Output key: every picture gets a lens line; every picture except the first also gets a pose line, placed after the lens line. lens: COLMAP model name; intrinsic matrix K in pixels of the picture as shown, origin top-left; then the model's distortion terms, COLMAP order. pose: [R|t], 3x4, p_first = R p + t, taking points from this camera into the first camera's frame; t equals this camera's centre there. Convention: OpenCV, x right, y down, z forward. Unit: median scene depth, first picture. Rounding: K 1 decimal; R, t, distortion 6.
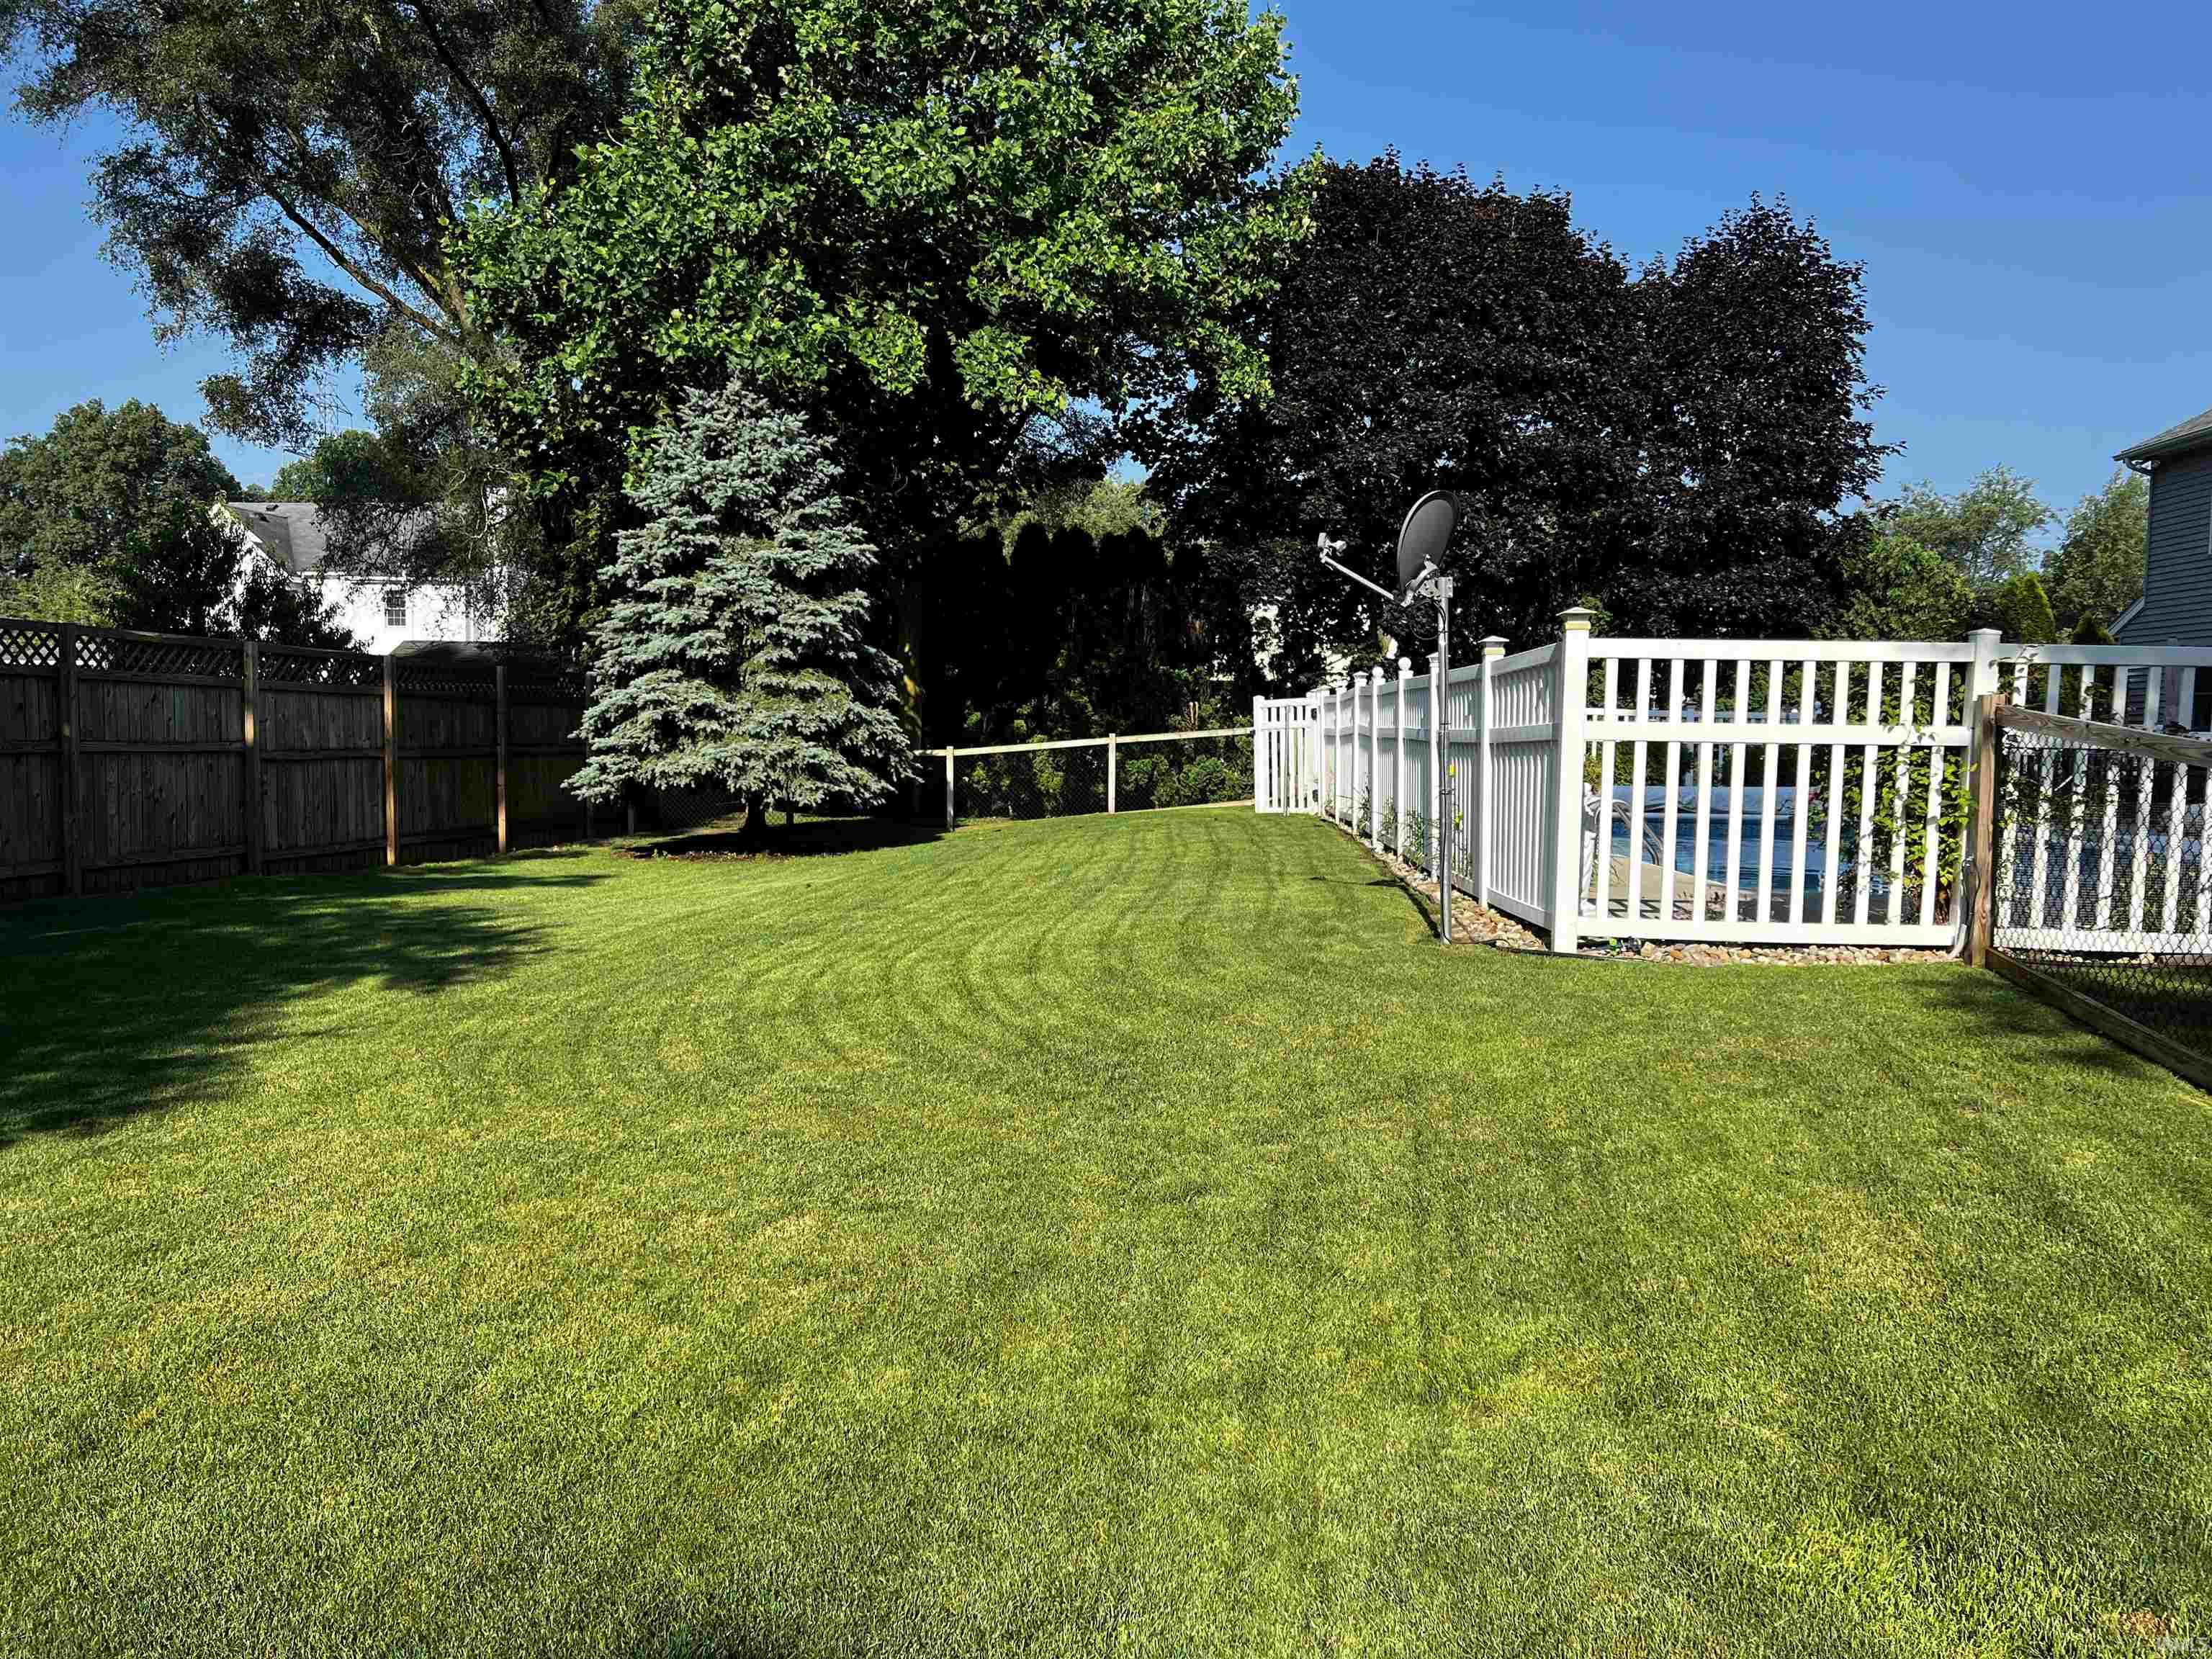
lens RADIAL K [[1648.6, 0, 1122.7], [0, 1648.6, 822.4], [0, 0, 1]] dist [0.075059, -0.123090]
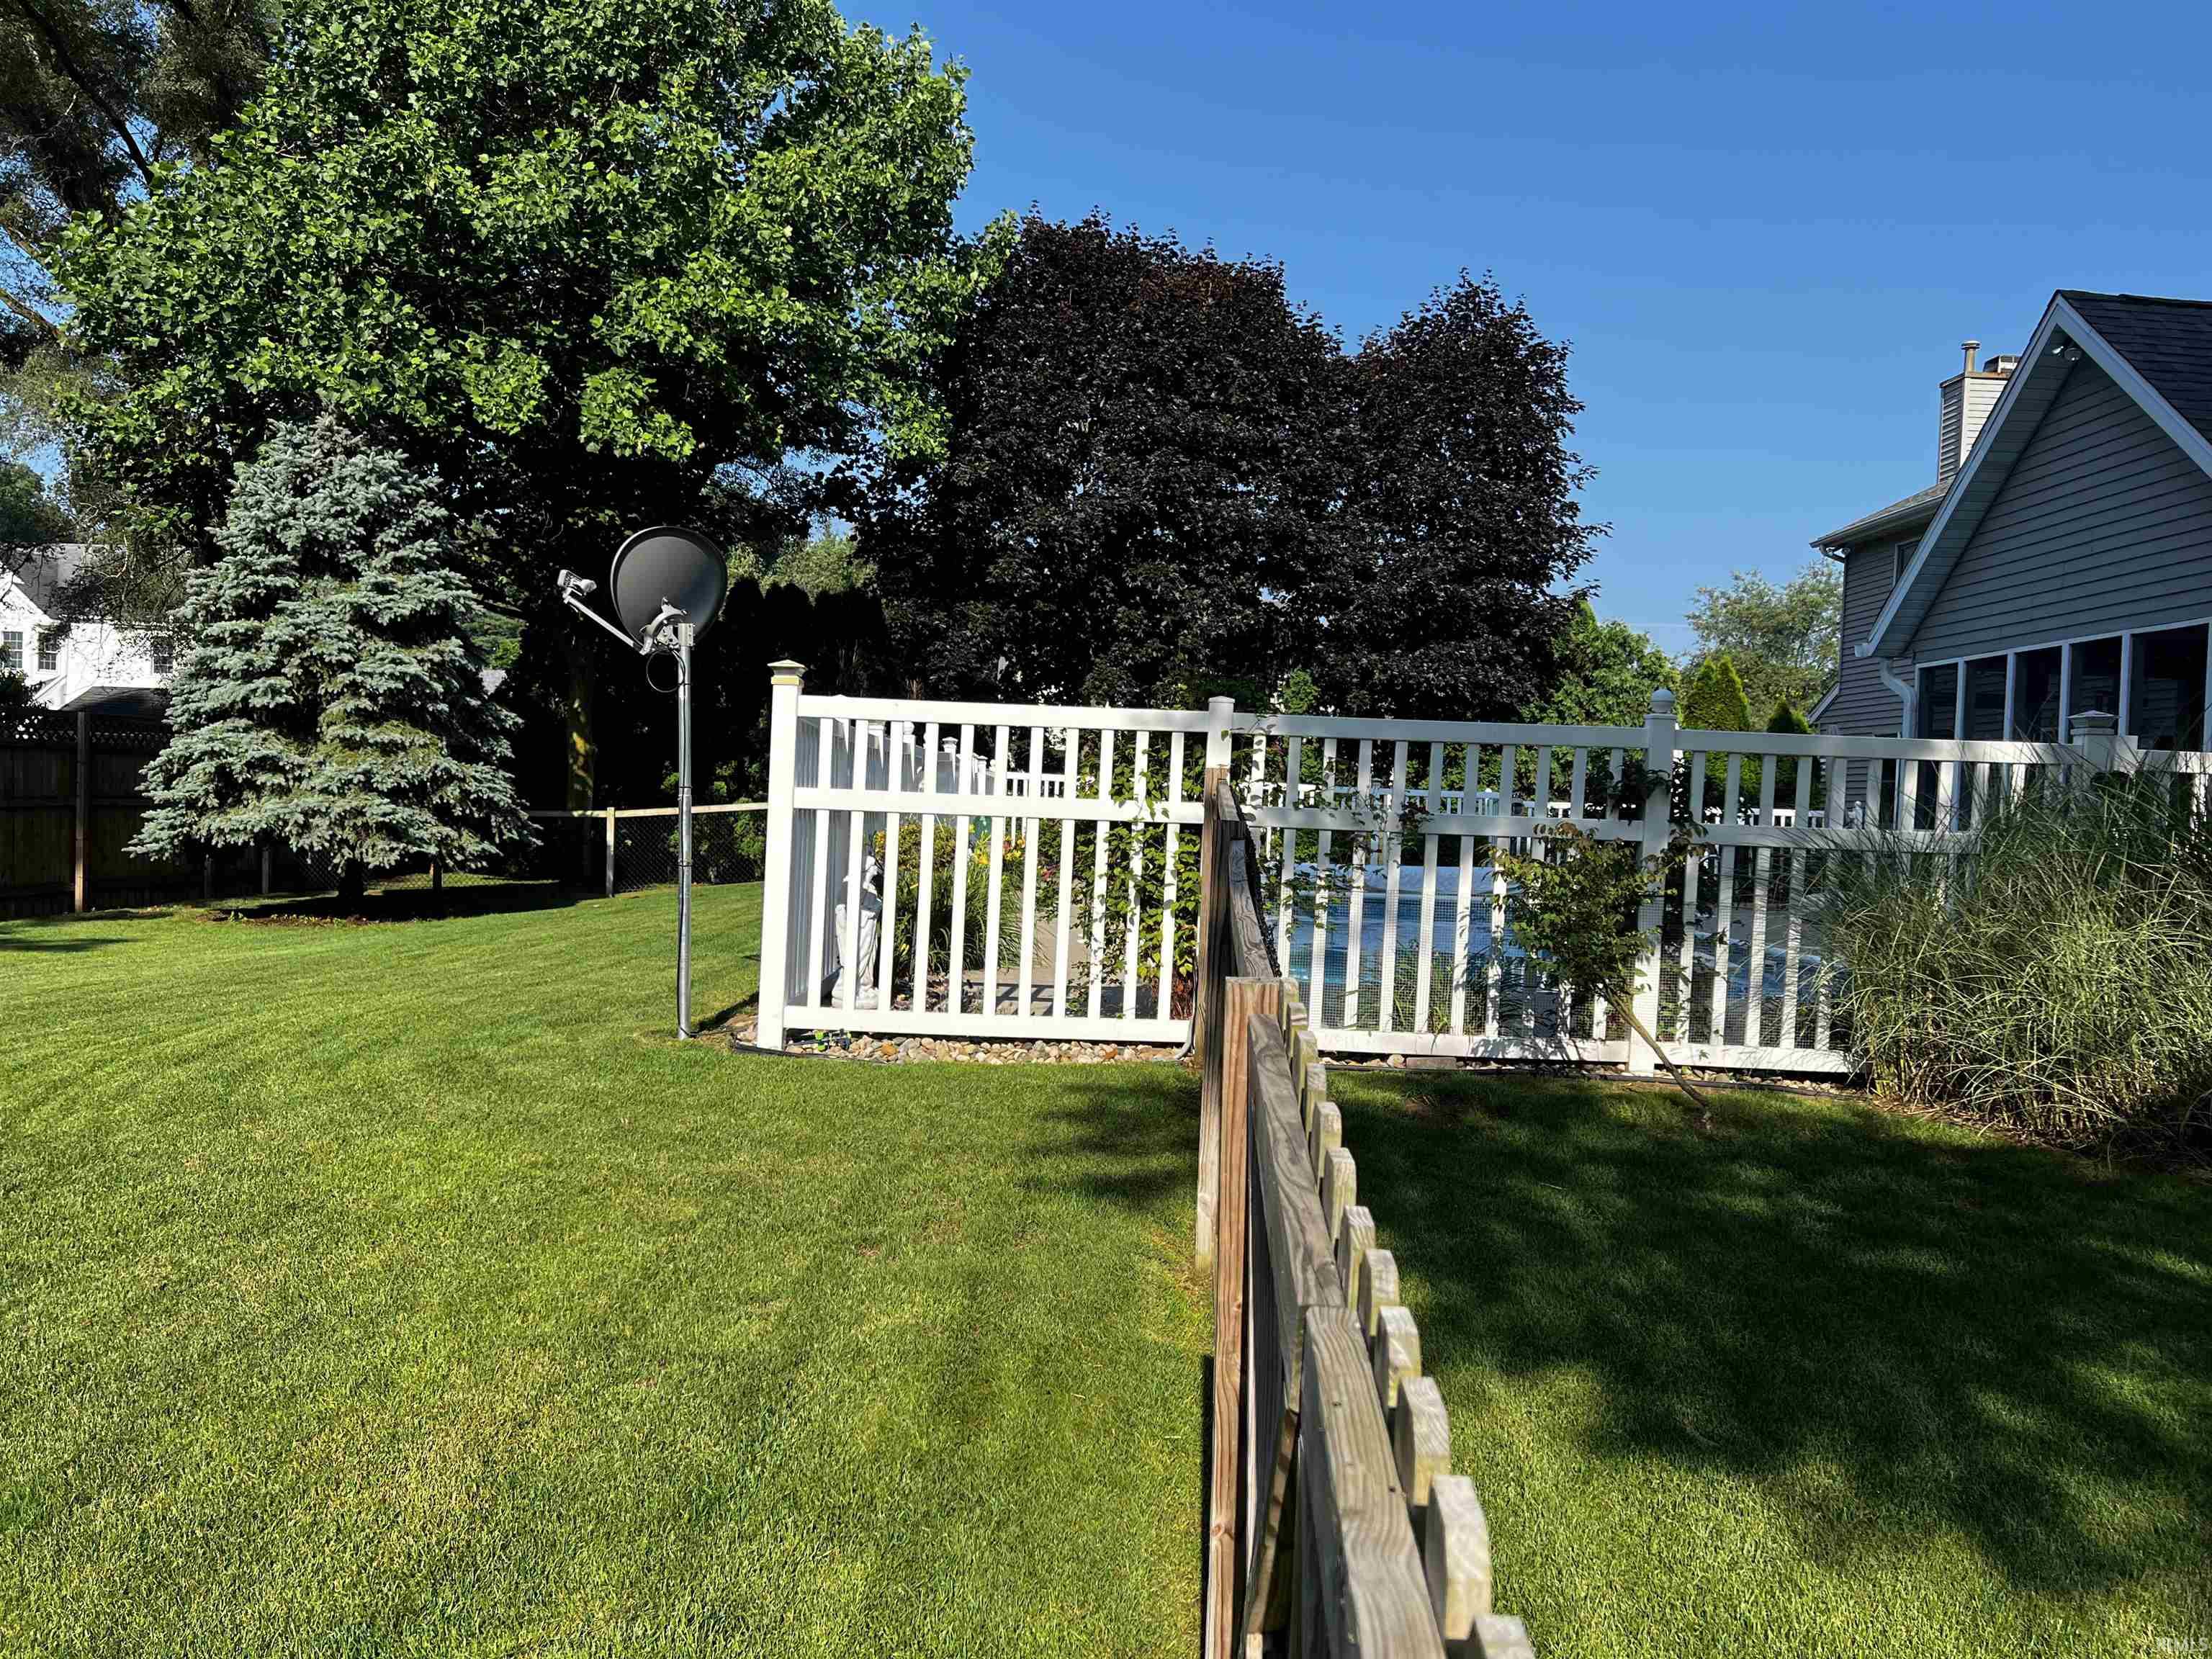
lens RADIAL K [[1662.2, 0, 1110.6], [0, 1662.2, 844.6], [0, 0, 1]] dist [0.017899, -0.004109]
pose [[0.998424, 0.019486, 0.052622, 0.167465], [-0.017972, 0.999415, -0.029091, -0.002954], [-0.053159, 0.028100, 0.998191, 0.039151]]
